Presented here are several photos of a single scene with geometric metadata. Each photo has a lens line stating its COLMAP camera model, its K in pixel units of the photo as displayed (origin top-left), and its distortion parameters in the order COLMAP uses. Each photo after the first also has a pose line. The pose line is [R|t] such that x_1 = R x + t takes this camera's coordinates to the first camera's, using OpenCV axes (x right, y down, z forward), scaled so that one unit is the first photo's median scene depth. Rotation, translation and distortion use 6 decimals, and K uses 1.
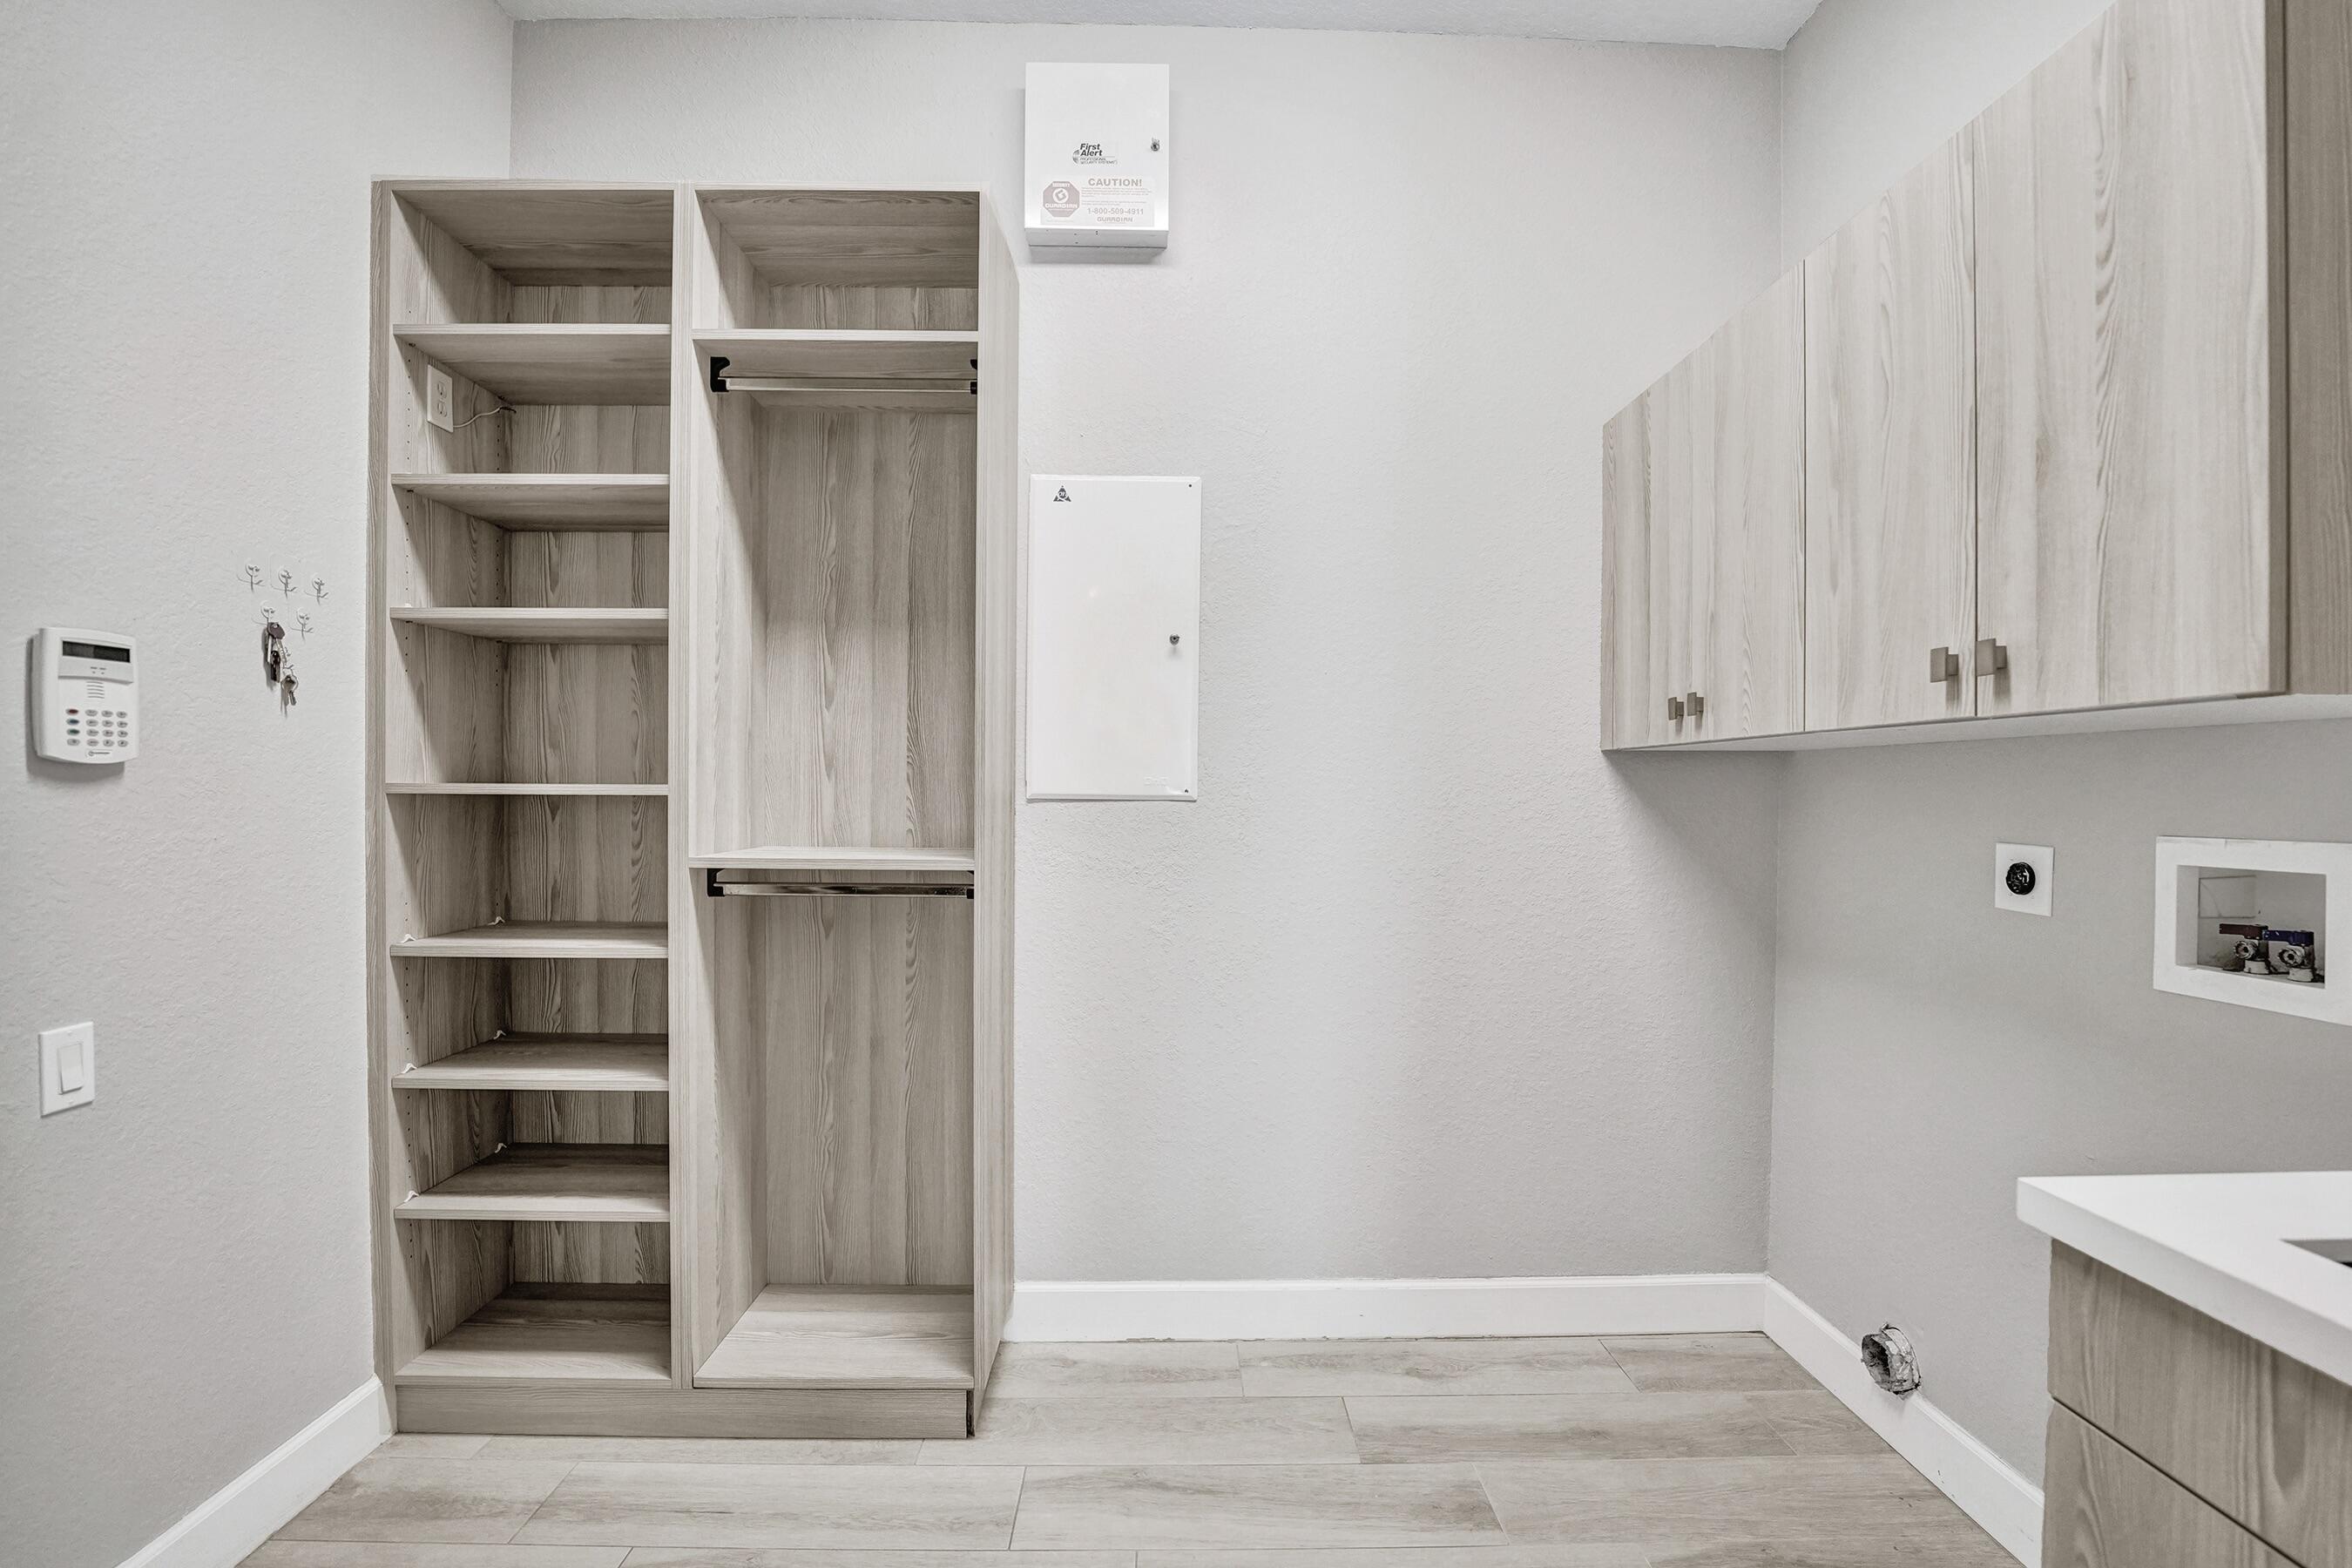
lens RADIAL K [[1049.5, 0, 1160.2], [0, 1049.5, 810.8], [0, 0, 1]] dist [-0.025647, 0.001396]
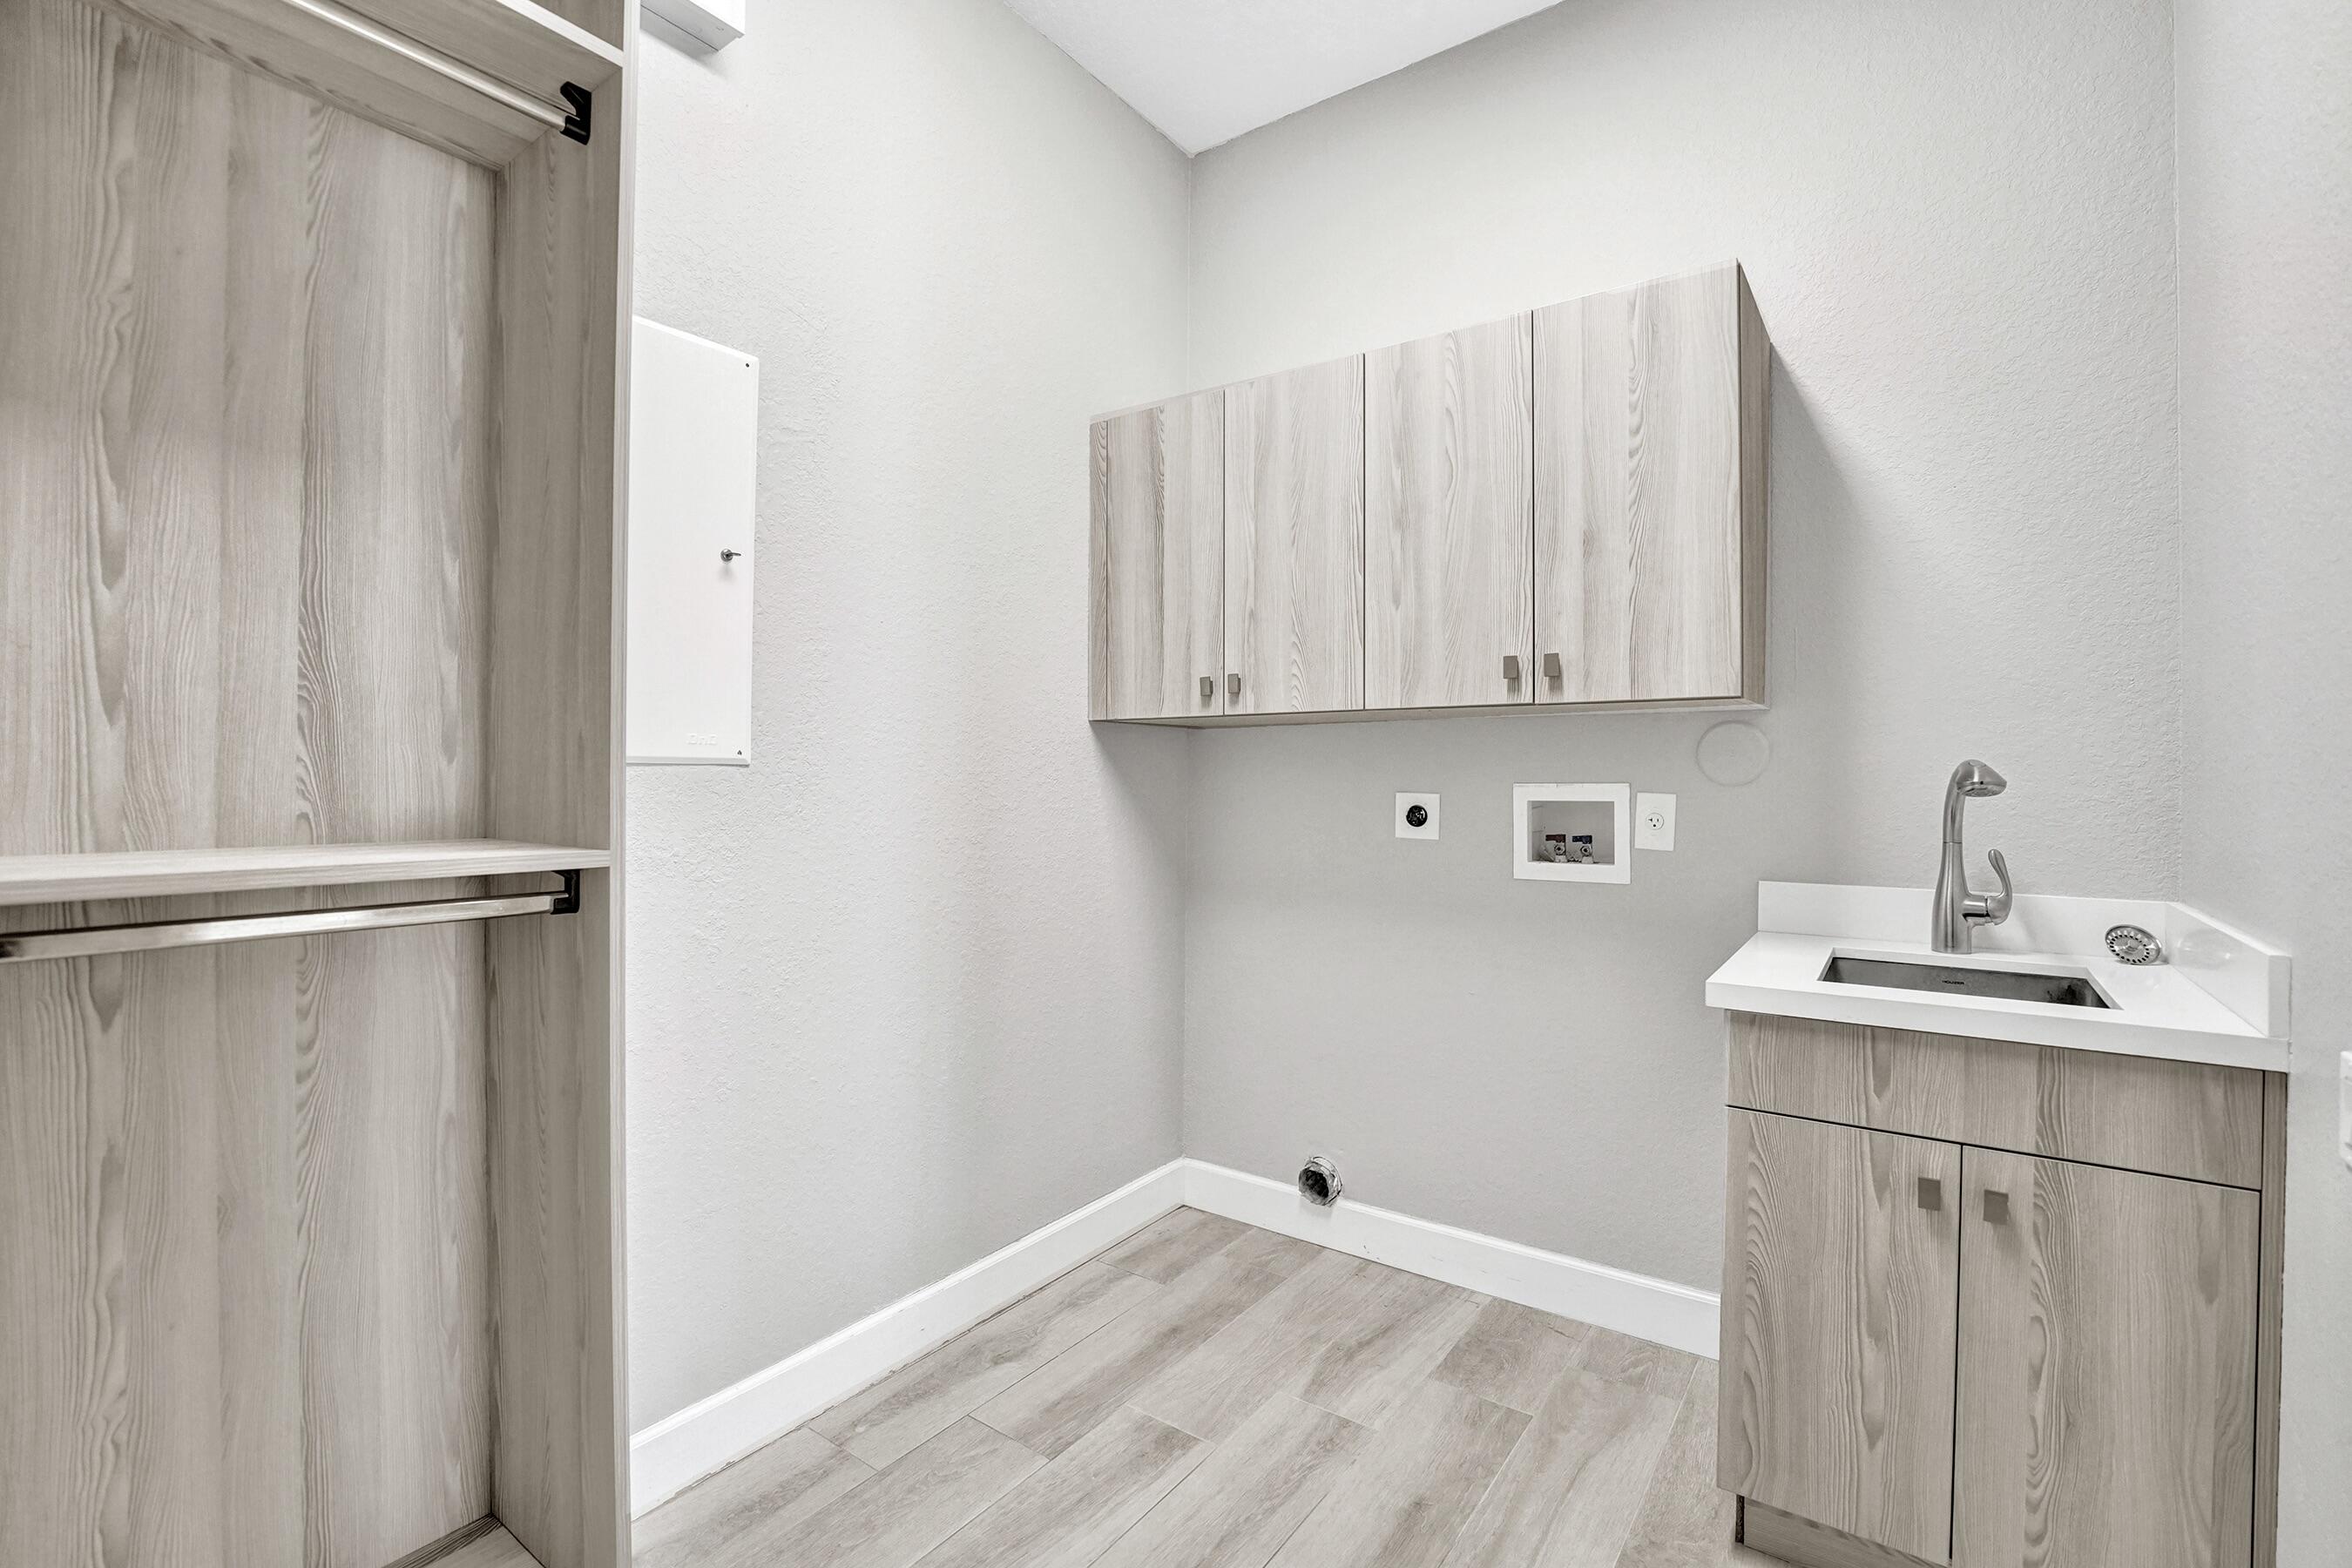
lens RADIAL K [[1054.6, 0, 1176.0], [0, 1054.6, 784.0], [0, 0, 1]] dist [-0.022196, 0.000788]
pose [[0.591278, -0.010707, 0.806396, -0.501266], [0.017394, 0.999849, 0.000522, 0.011509], [-0.806280, 0.013718, 0.591375, 0.332808]]
